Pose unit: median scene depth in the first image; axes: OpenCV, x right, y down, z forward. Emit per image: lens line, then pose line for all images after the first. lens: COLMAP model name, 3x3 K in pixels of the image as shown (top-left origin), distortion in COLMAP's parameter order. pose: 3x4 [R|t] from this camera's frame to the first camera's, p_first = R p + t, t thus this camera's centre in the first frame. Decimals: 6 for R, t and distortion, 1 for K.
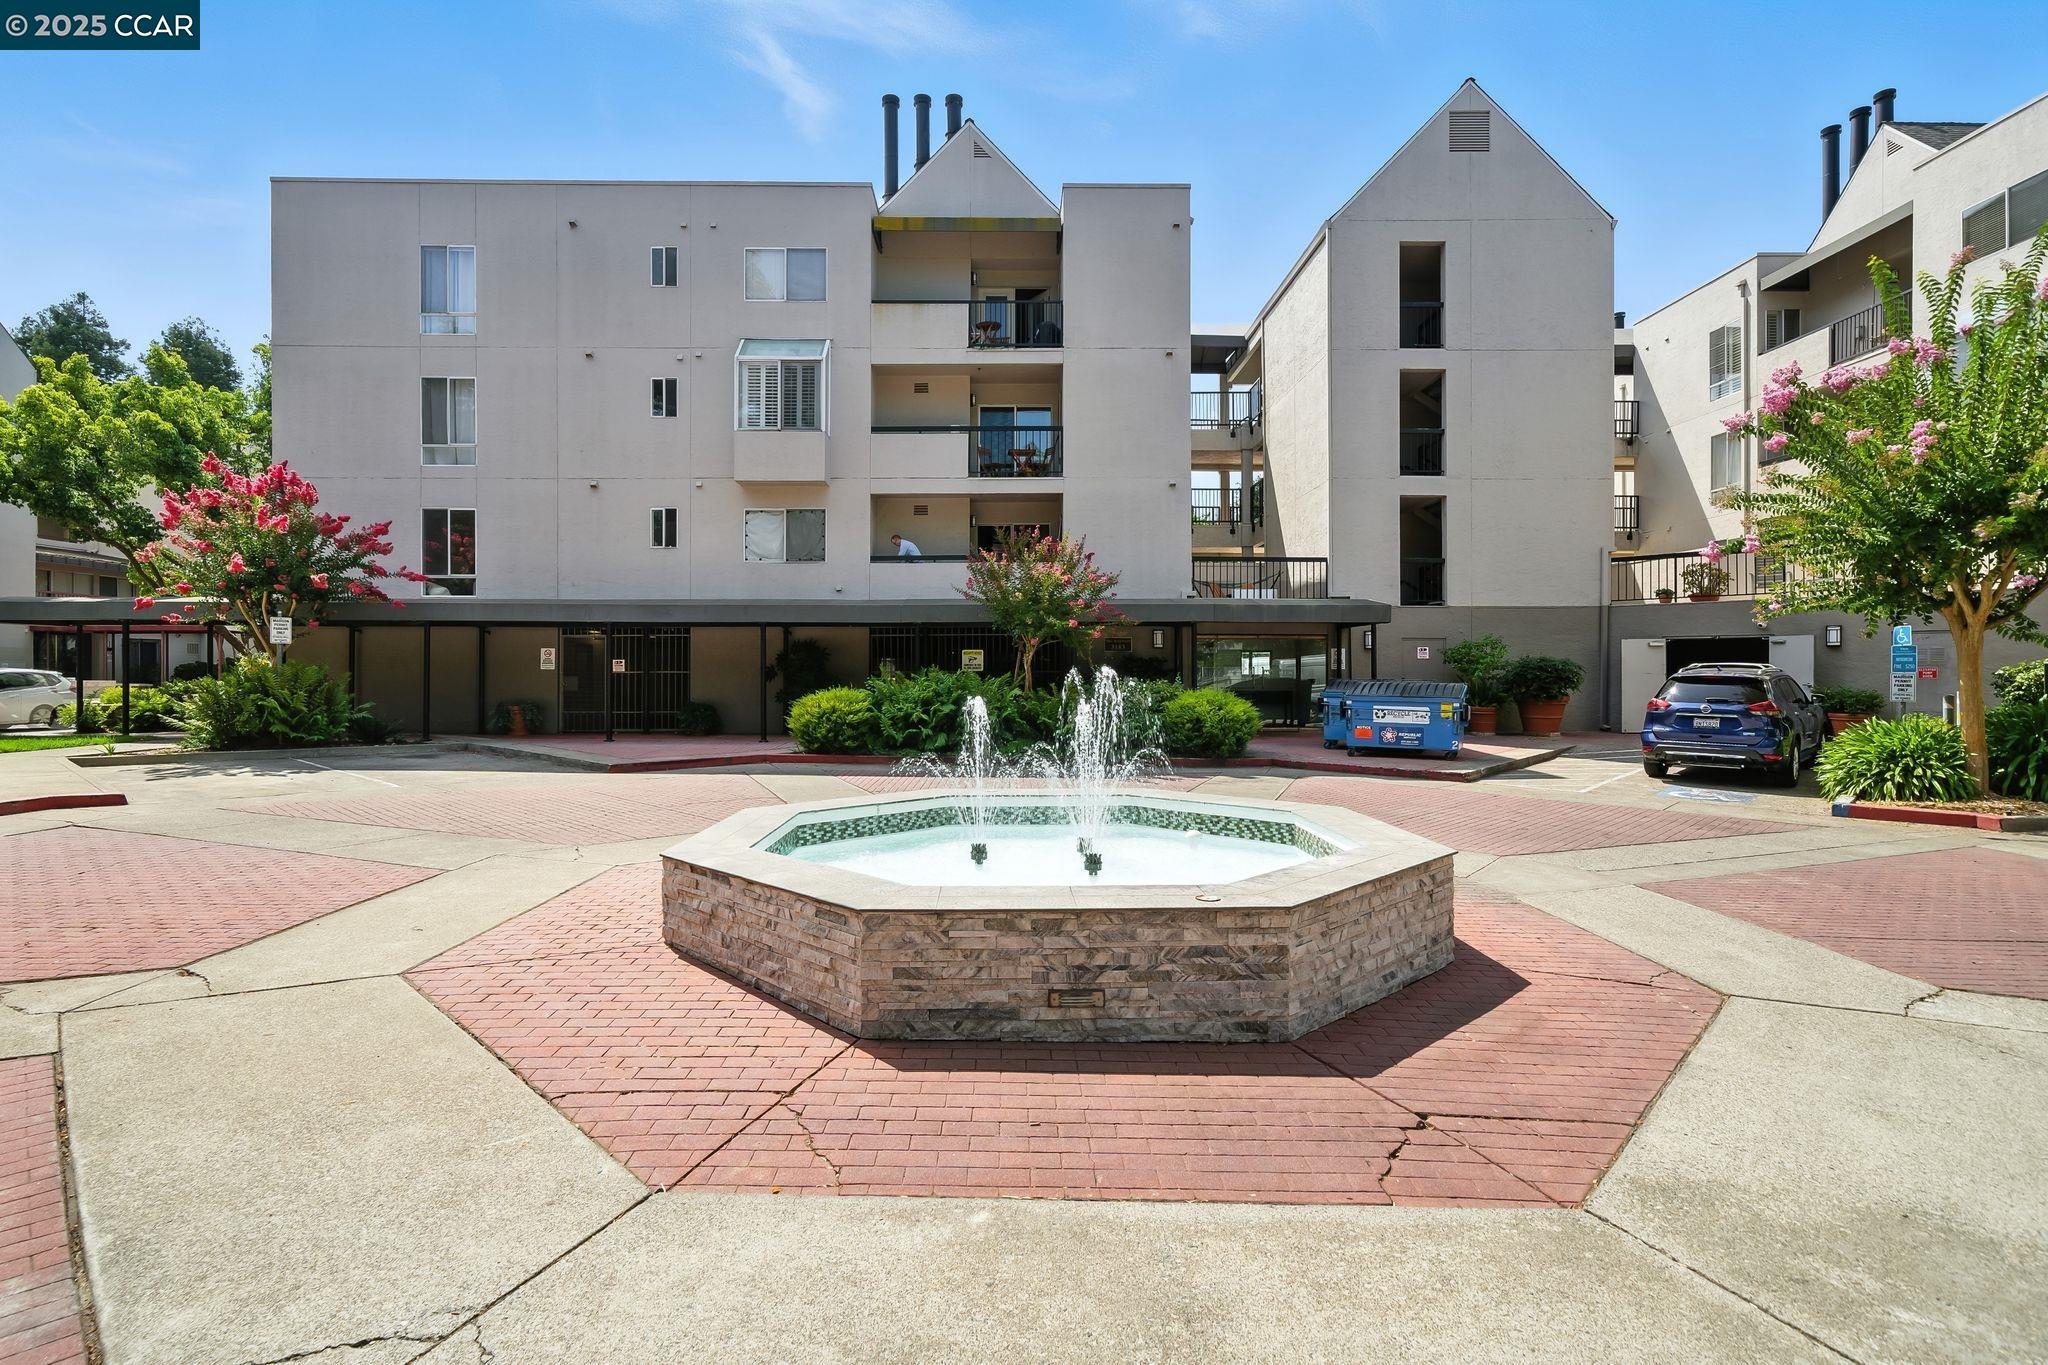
lens RADIAL K [[906.9, 0, 1024.0], [0, 906.9, 682.5], [0, 0, 1]] dist [-0.001024, 0.008099]
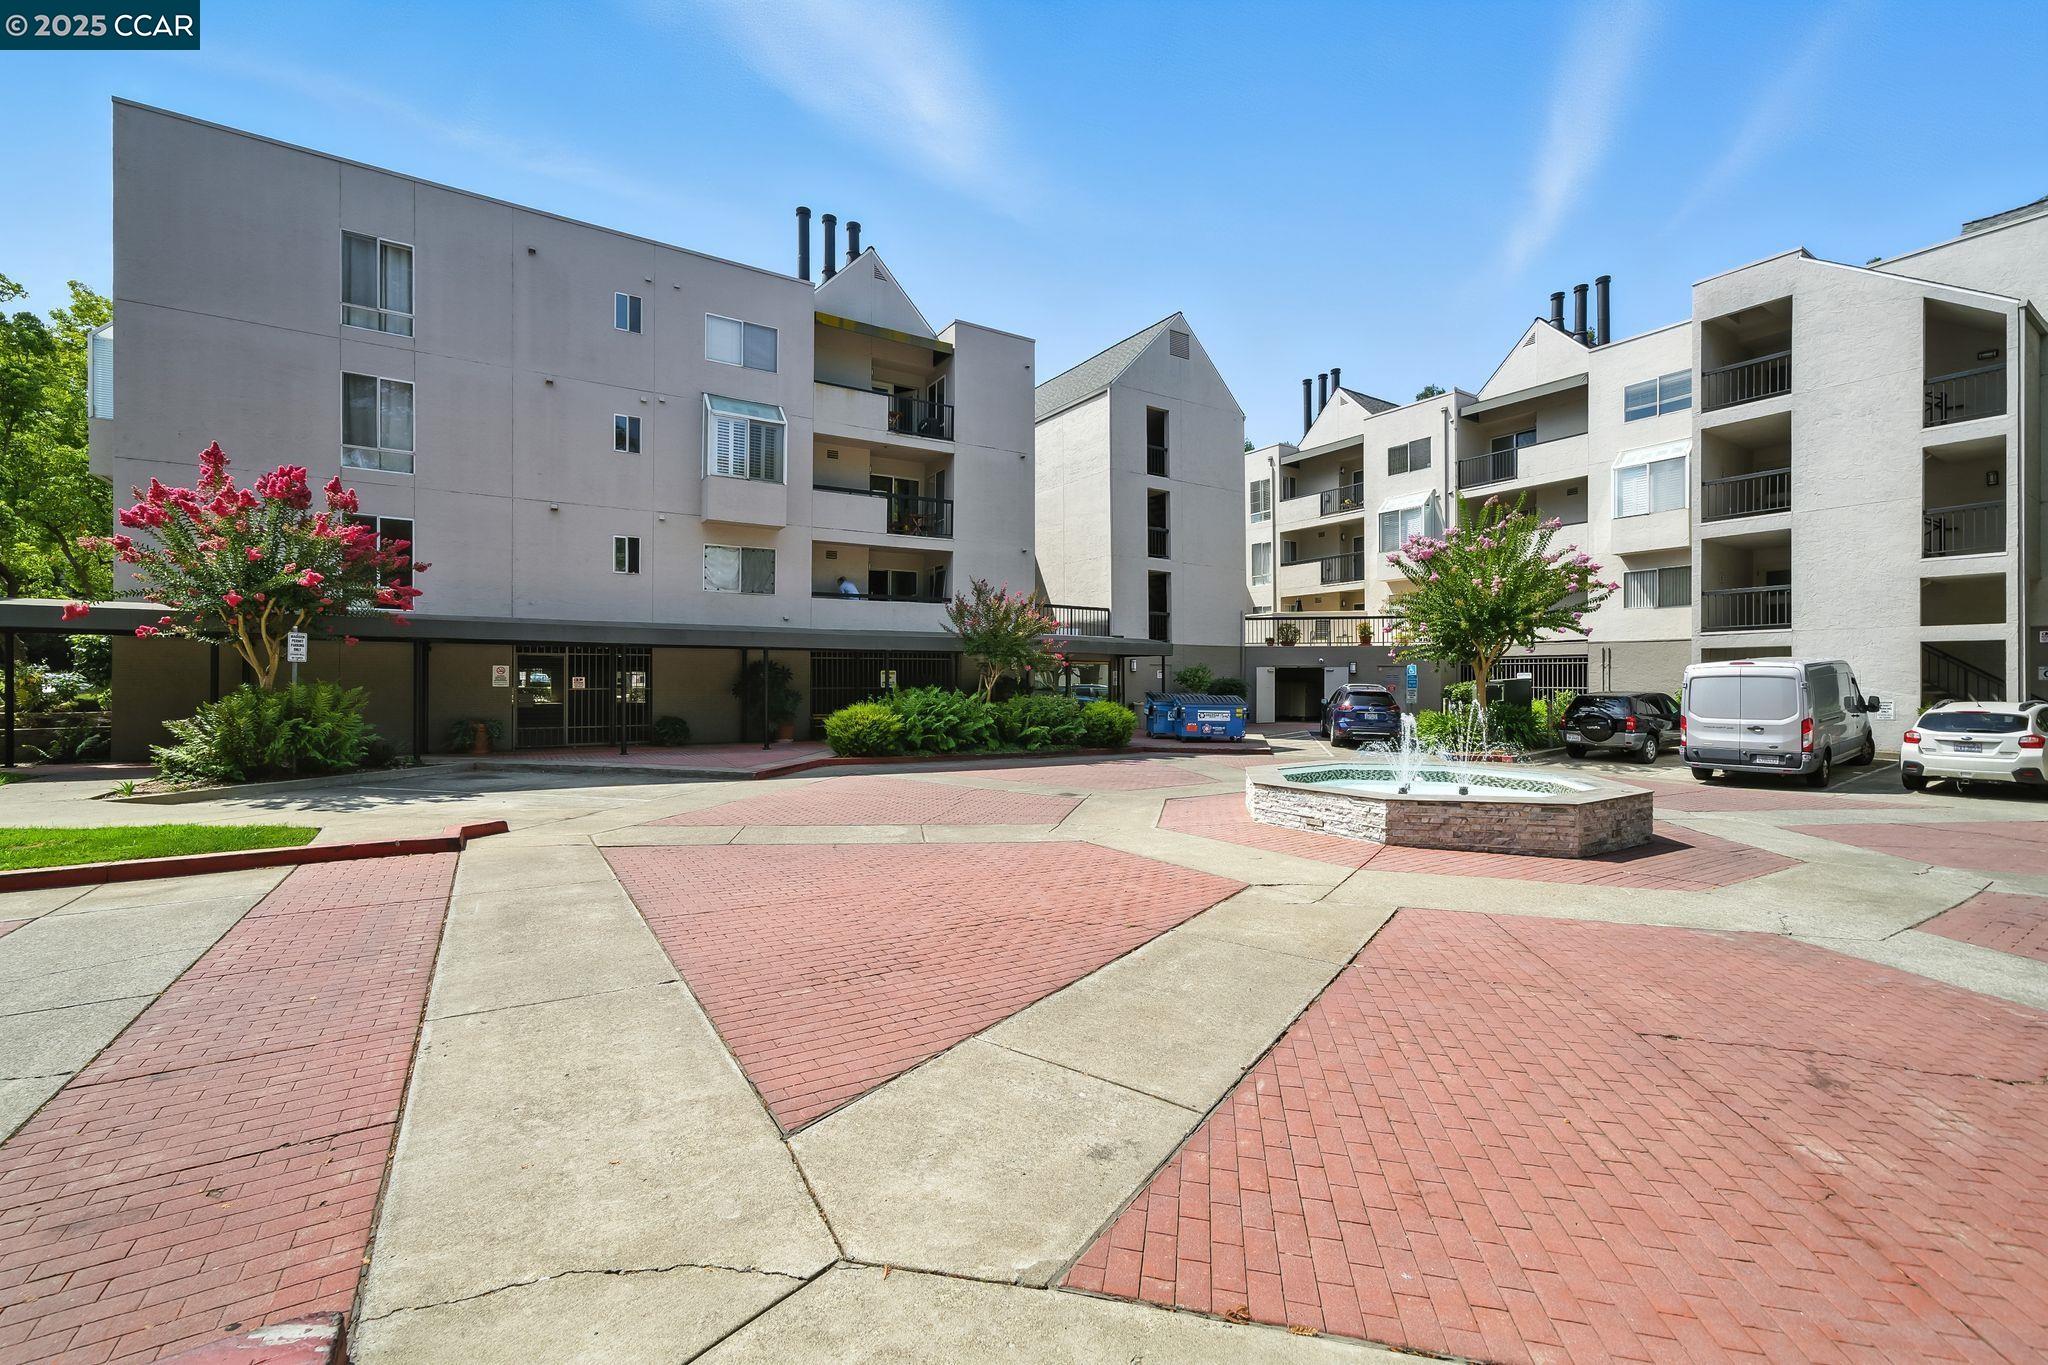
lens RADIAL K [[762.7, 0, 1007.3], [0, 762.7, 683.3], [0, 0, 1]] dist [-0.007710, 0.003903]
pose [[0.873133, 0.000216, 0.487482, -0.436183], [0.003204, 0.999976, -0.006181, -0.011252], [-0.487471, 0.006959, 0.873111, -0.004719]]
